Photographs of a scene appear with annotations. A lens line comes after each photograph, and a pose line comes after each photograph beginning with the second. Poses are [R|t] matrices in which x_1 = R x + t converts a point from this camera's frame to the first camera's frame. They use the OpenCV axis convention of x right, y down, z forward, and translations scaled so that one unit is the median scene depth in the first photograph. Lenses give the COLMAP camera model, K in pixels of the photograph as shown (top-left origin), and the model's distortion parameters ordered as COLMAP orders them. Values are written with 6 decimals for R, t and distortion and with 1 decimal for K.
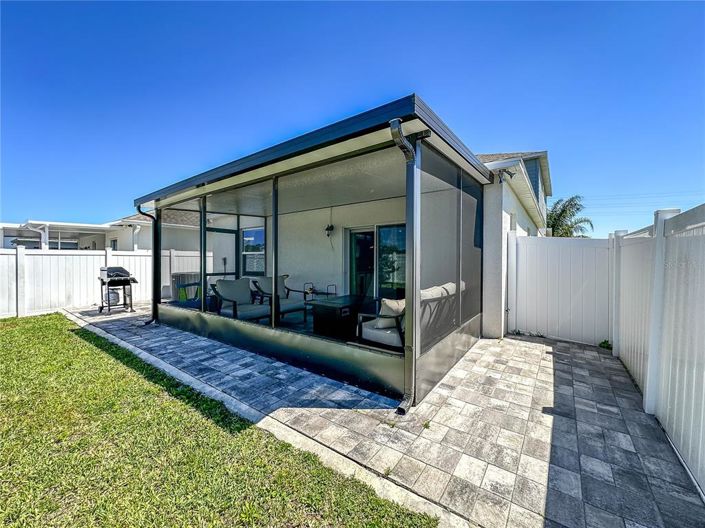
lens RADIAL K [[284.7, 0, 352.5], [0, 284.7, 264.0], [0, 0, 1]] dist [-0.001730, -0.000094]
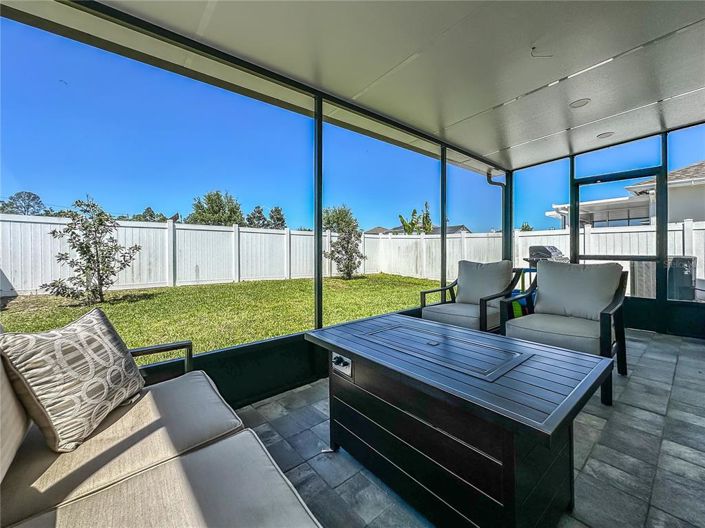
lens RADIAL K [[291.2, 0, 352.0], [0, 291.2, 246.9], [0, 0, 1]] dist [-0.002685, -0.000045]
pose [[-0.236462, -0.002810, -0.971637, 0.205090], [-0.007019, 0.999975, -0.001184, 0.017758], [0.971615, 0.006540, -0.236476, 0.773096]]
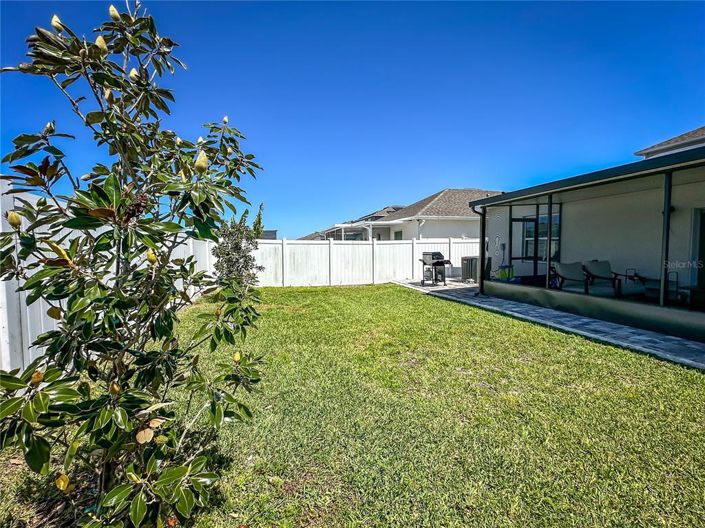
lens RADIAL K [[291.2, 0, 352.0], [0, 291.2, 246.9], [0, 0, 1]] dist [-0.002685, -0.000045]
pose [[0.792621, -0.008883, -0.609650, -0.354691], [0.001801, 0.999924, -0.012228, 0.004002], [0.609712, 0.008594, 0.792576, -0.413029]]
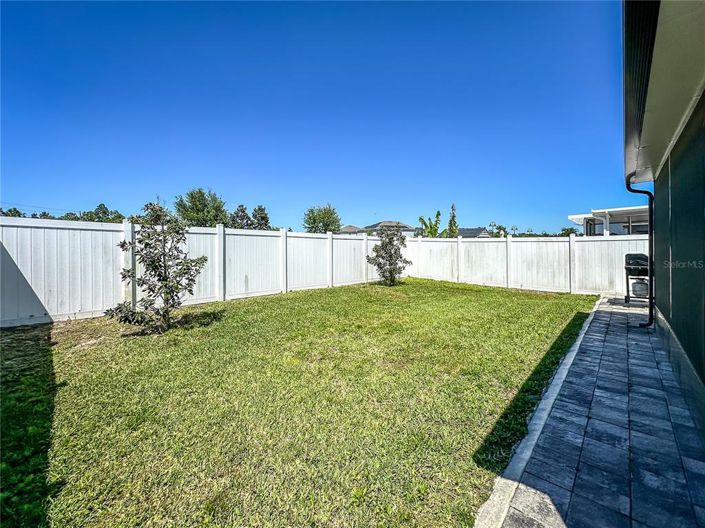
lens RADIAL K [[291.2, 0, 352.0], [0, 291.2, 246.9], [0, 0, 1]] dist [-0.002685, -0.000045]
pose [[-0.122791, 0.003587, -0.992426, 0.188140], [-0.000108, 0.999993, 0.003627, -0.017019], [0.992433, 0.000552, -0.122790, 0.289419]]
